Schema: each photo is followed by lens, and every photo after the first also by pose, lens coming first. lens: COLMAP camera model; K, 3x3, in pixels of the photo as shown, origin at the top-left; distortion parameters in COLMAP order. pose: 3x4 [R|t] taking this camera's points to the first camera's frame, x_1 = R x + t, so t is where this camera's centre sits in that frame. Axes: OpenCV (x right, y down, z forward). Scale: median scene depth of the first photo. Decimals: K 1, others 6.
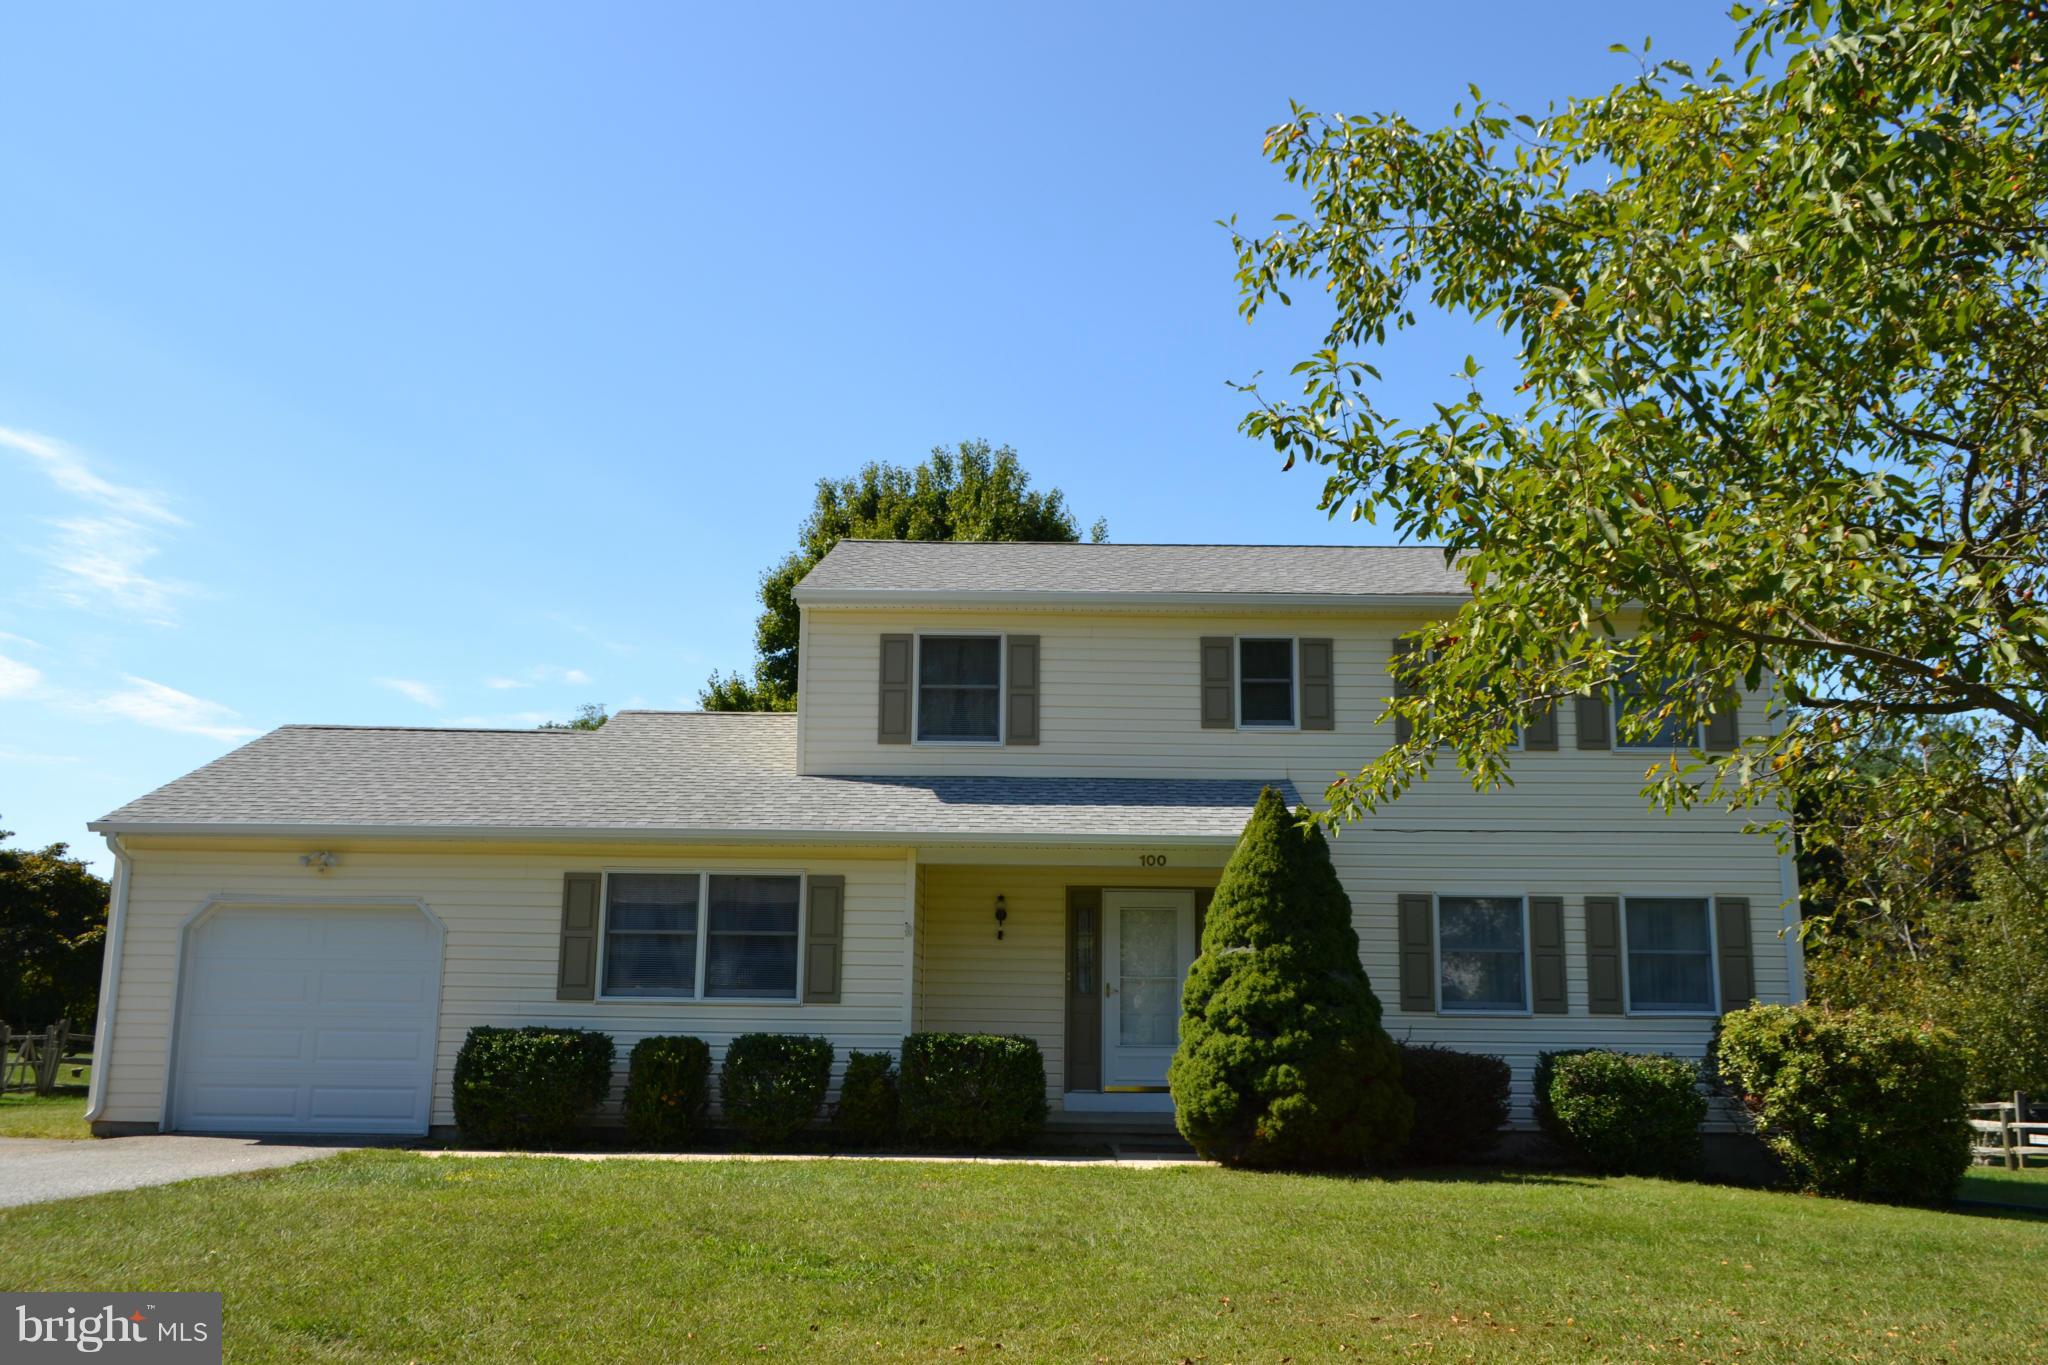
lens RADIAL K [[1480.9, 0, 1024.0], [0, 1480.9, 682.5], [0, 0, 1]] dist [0.048558, 0.000768]
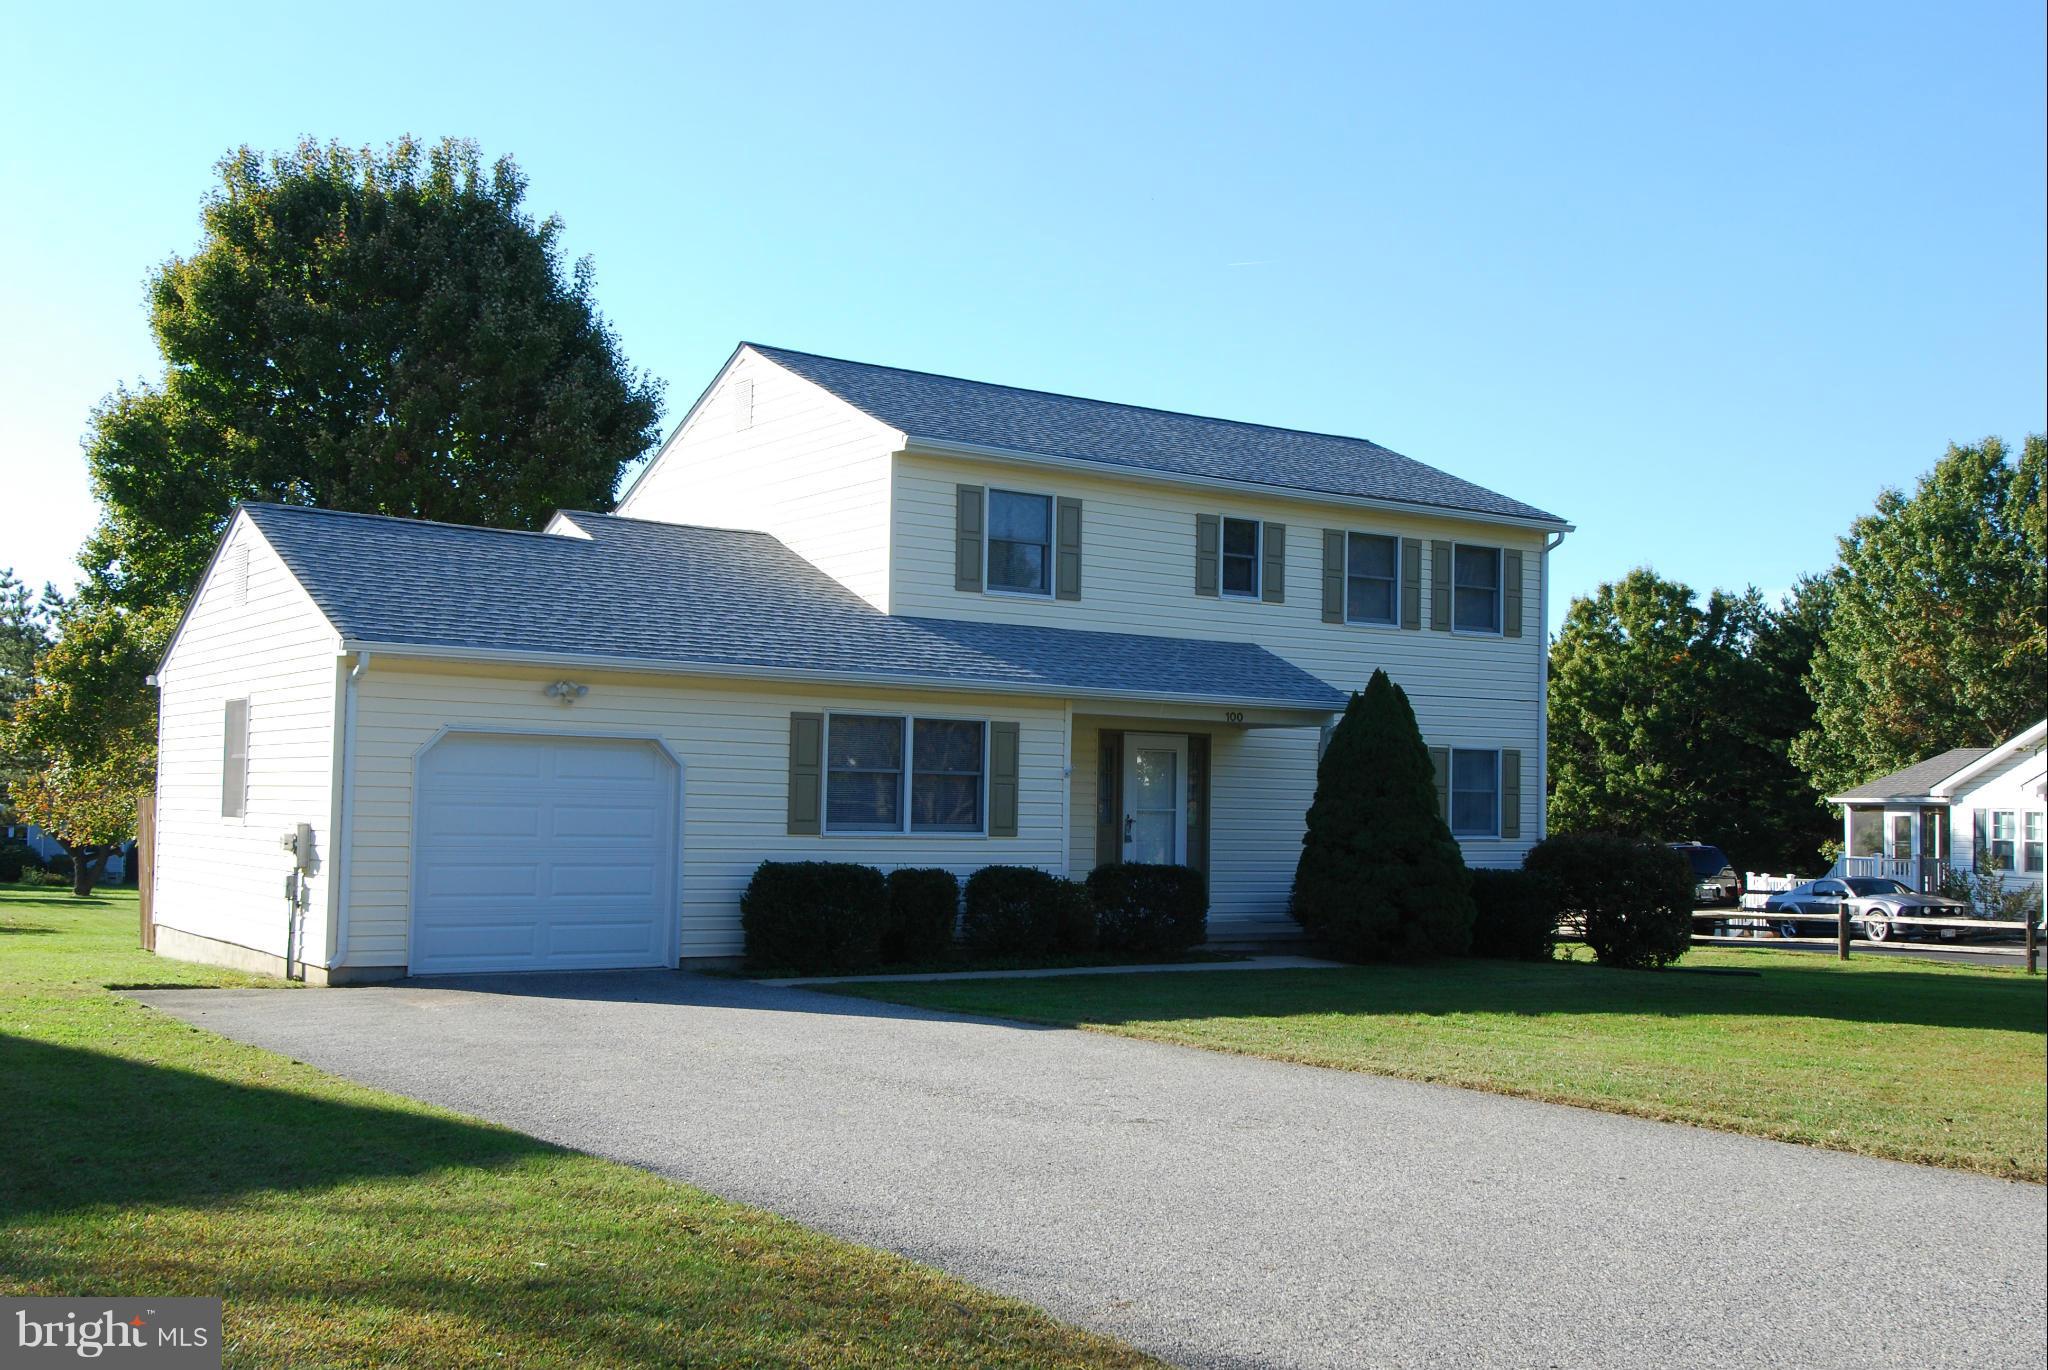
lens RADIAL K [[2040.5, 0, 1024.0], [0, 2040.5, 685.0], [0, 0, 1]] dist [0.014582, 0.008024]
pose [[0.802192, 0.034127, 0.596091, -1.001010], [-0.119344, 0.987383, 0.104079, -0.052241], [-0.585018, -0.154631, 0.796143, -0.189589]]
